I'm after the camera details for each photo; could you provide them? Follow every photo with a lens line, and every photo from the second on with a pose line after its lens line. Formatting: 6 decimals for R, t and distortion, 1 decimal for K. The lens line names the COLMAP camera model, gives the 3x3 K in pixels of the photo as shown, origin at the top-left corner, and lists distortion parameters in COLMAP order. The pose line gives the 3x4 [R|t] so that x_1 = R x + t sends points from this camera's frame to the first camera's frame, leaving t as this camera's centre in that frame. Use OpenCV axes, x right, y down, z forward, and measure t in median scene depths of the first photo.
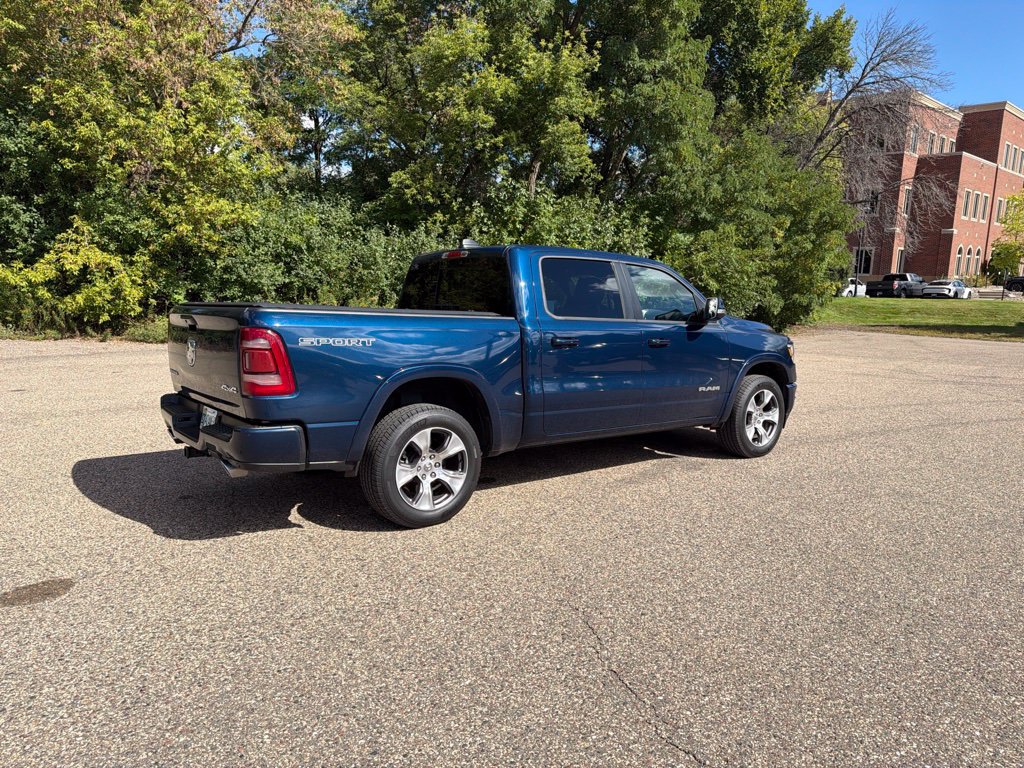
lens RADIAL K [[720.8, 0, 511.7], [0, 720.8, 388.4], [0, 0, 1]] dist [0.032684, -0.043507]
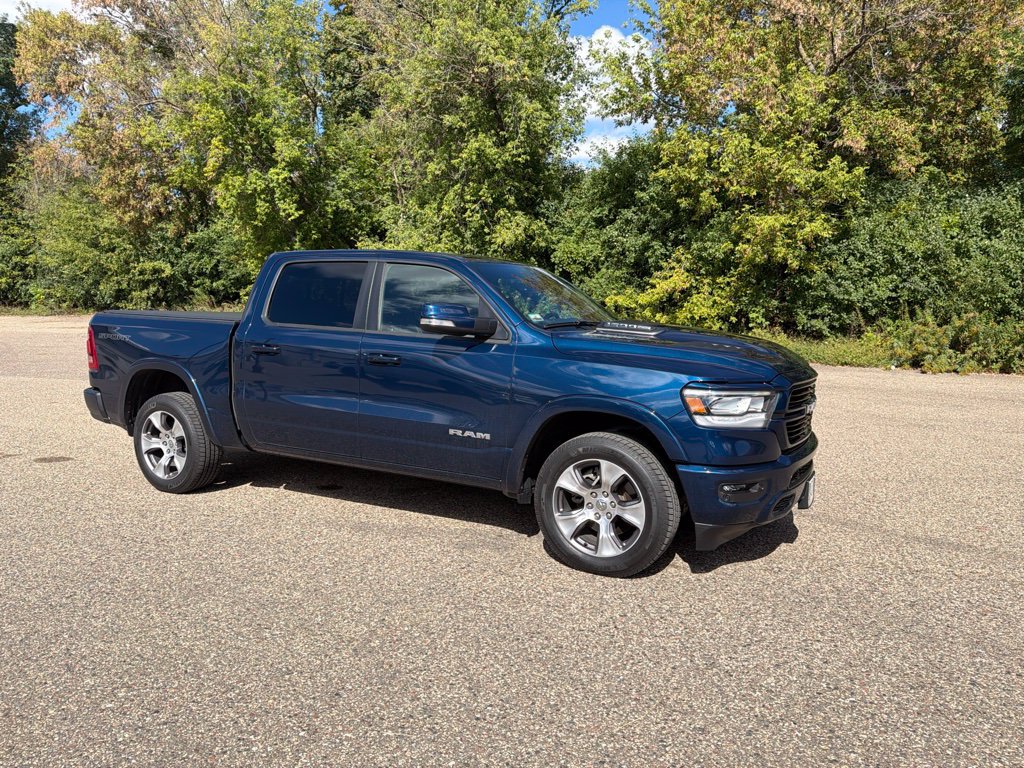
lens RADIAL K [[715.3, 0, 511.6], [0, 715.3, 380.8], [0, 0, 1]] dist [0.069653, -0.107497]
pose [[0.396514, 0.076502, -0.914836, 0.298529], [-0.114074, 0.992904, 0.033588, -0.025456], [0.910914, 0.091040, 0.402427, 0.248954]]
